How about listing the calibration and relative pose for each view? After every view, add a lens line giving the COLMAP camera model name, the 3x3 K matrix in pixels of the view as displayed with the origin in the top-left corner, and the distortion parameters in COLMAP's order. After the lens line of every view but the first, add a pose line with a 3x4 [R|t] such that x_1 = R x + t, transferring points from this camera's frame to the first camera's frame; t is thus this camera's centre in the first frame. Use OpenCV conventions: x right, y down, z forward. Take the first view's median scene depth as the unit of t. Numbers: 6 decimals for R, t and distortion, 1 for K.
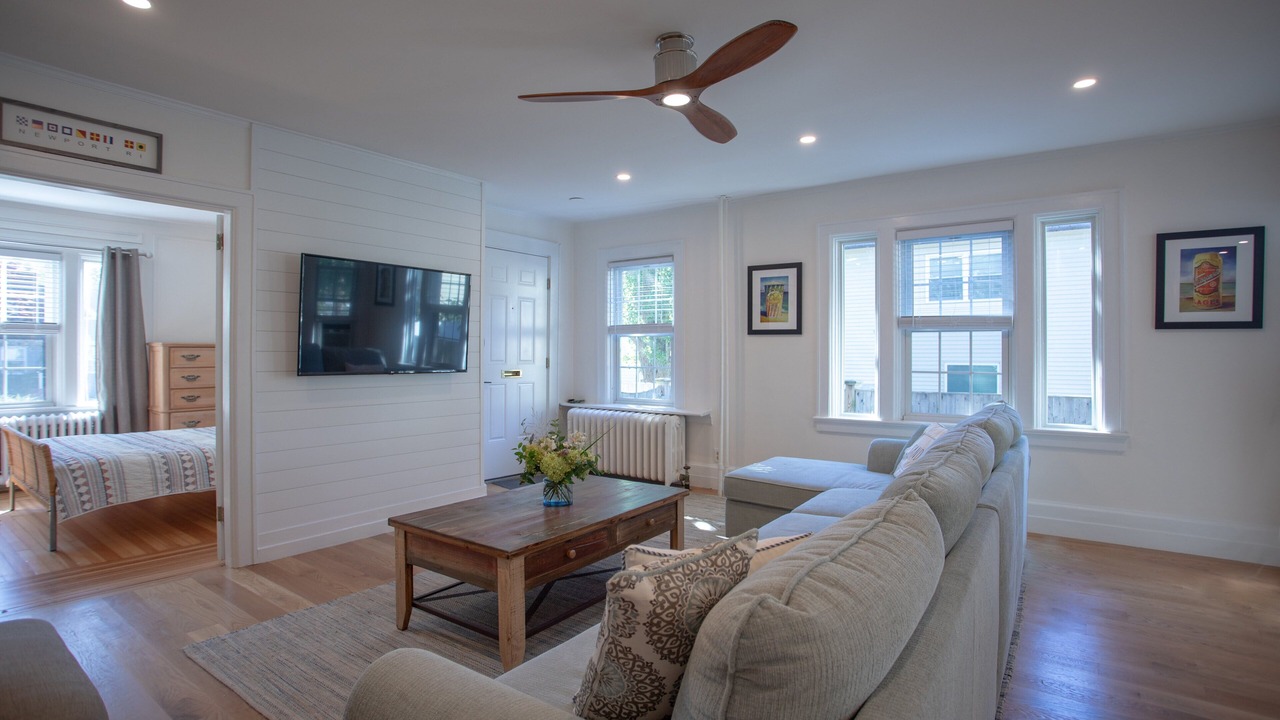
lens RADIAL K [[618.9, 0, 642.7], [0, 618.9, 356.0], [0, 0, 1]] dist [-0.075223, 0.025140]
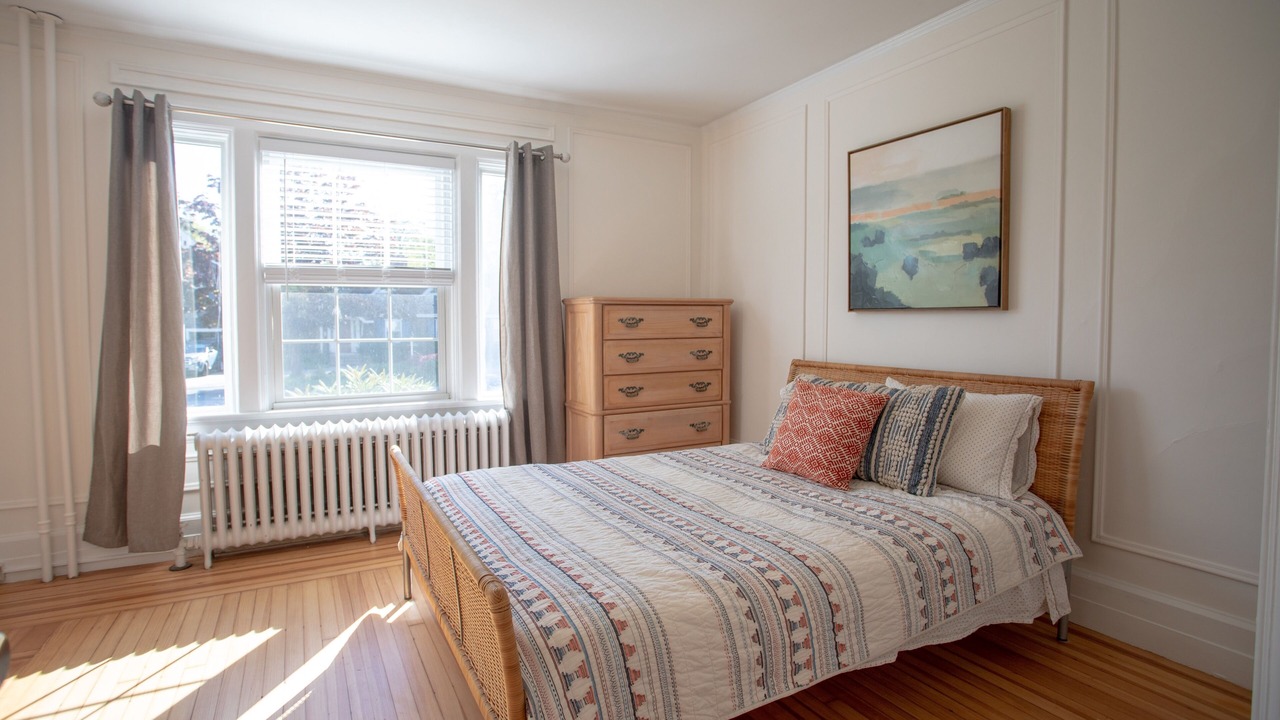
lens RADIAL K [[618.9, 0, 642.7], [0, 618.9, 356.0], [0, 0, 1]] dist [-0.075223, 0.025140]
pose [[0.908229, 0.019170, -0.418035, -0.528329], [0.000892, 0.998859, 0.047743, 0.006690], [0.418474, -0.043734, 0.907175, 0.481306]]
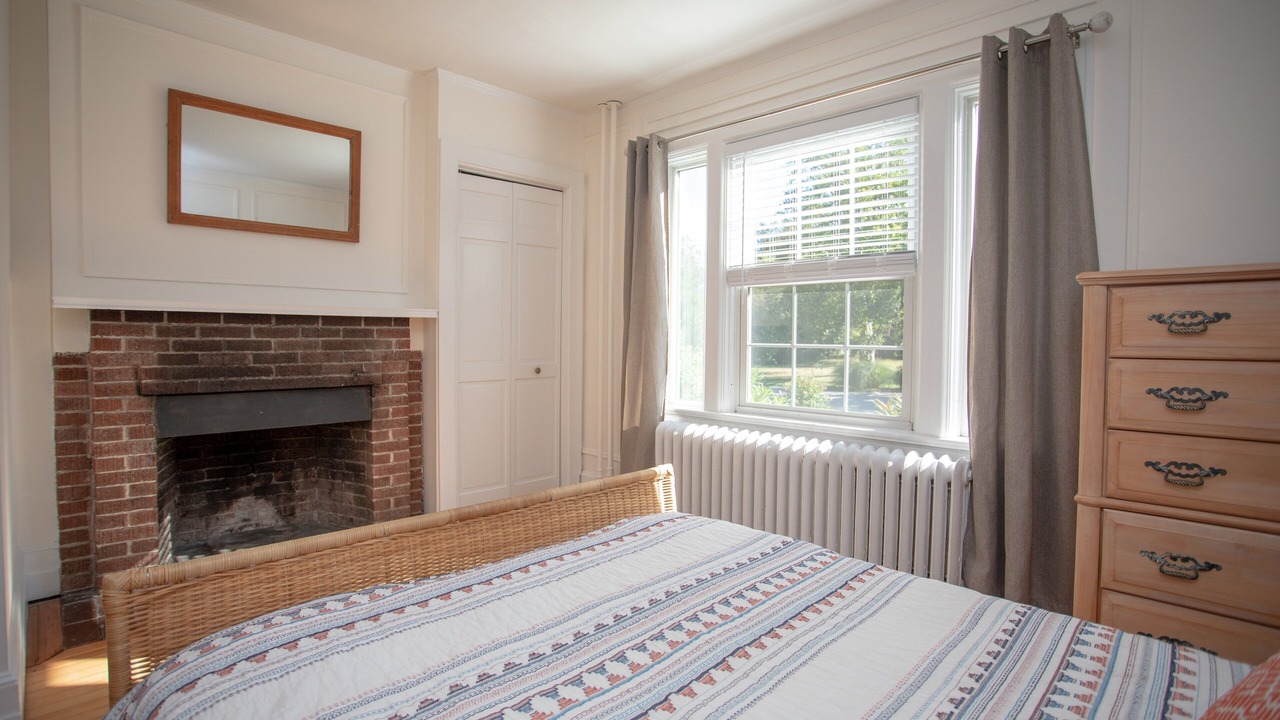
lens RADIAL K [[618.9, 0, 642.7], [0, 618.9, 356.0], [0, 0, 1]] dist [-0.075223, 0.025140]
pose [[-0.156369, 0.031494, -0.987196, -0.490017], [-0.013245, 0.999335, 0.033979, 0.012800], [0.987610, 0.018389, -0.155848, 0.866178]]
